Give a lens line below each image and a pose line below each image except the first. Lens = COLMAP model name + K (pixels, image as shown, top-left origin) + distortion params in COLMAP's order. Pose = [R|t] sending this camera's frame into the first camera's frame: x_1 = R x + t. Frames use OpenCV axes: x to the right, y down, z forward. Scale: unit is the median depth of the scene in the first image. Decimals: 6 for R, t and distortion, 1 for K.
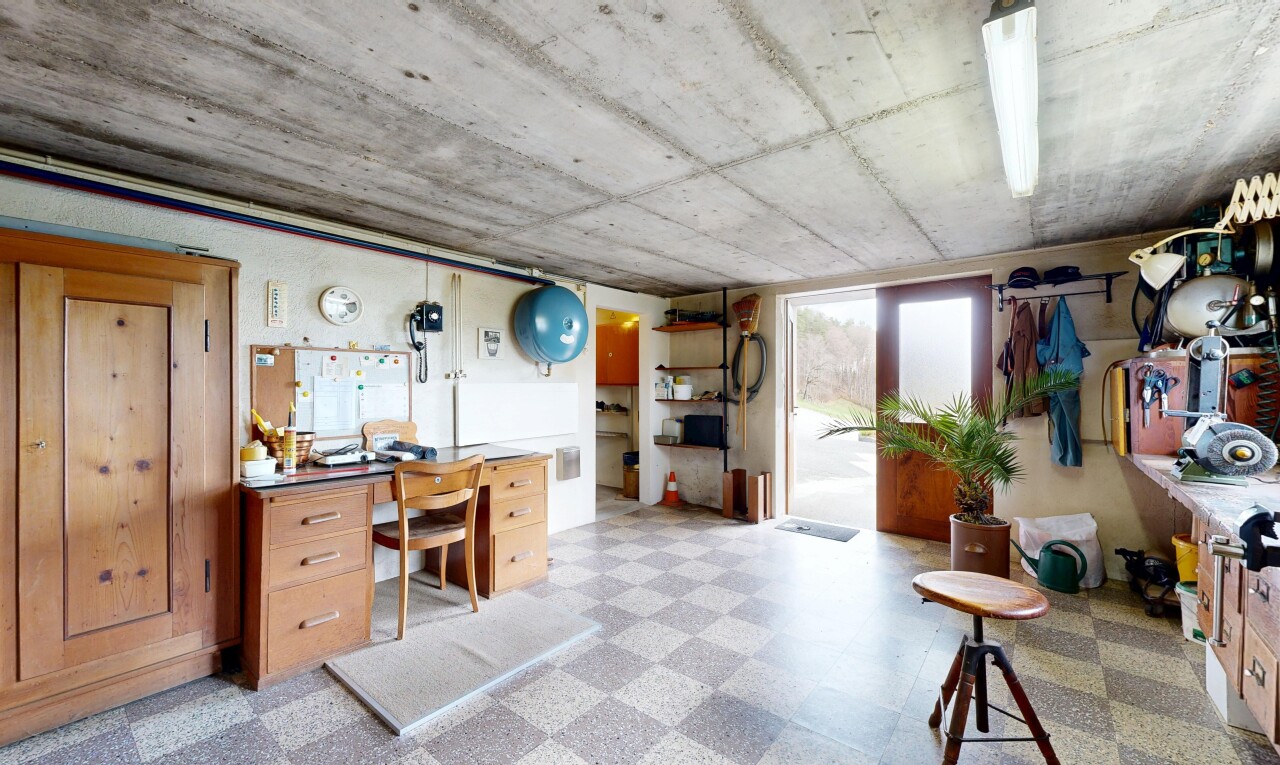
lens RADIAL K [[499.5, 0, 638.0], [0, 499.5, 384.0], [0, 0, 1]] dist [0.001227, 0.000125]
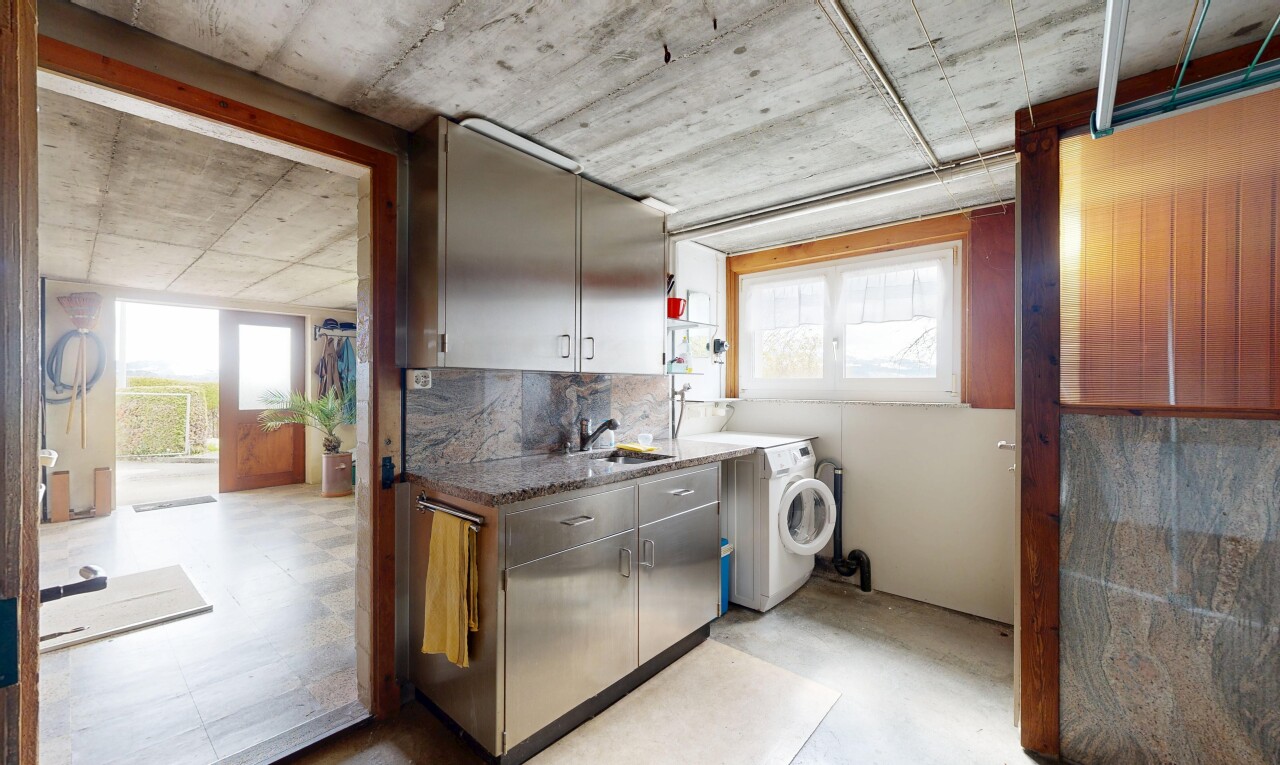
lens RADIAL K [[499.5, 0, 638.0], [0, 499.5, 384.0], [0, 0, 1]] dist [0.001227, 0.000125]
pose [[0.033594, 0.000032, 0.999436, -1.001554], [-0.007567, 0.999971, 0.000223, -0.003525], [-0.999407, -0.007570, 0.033594, -0.181242]]
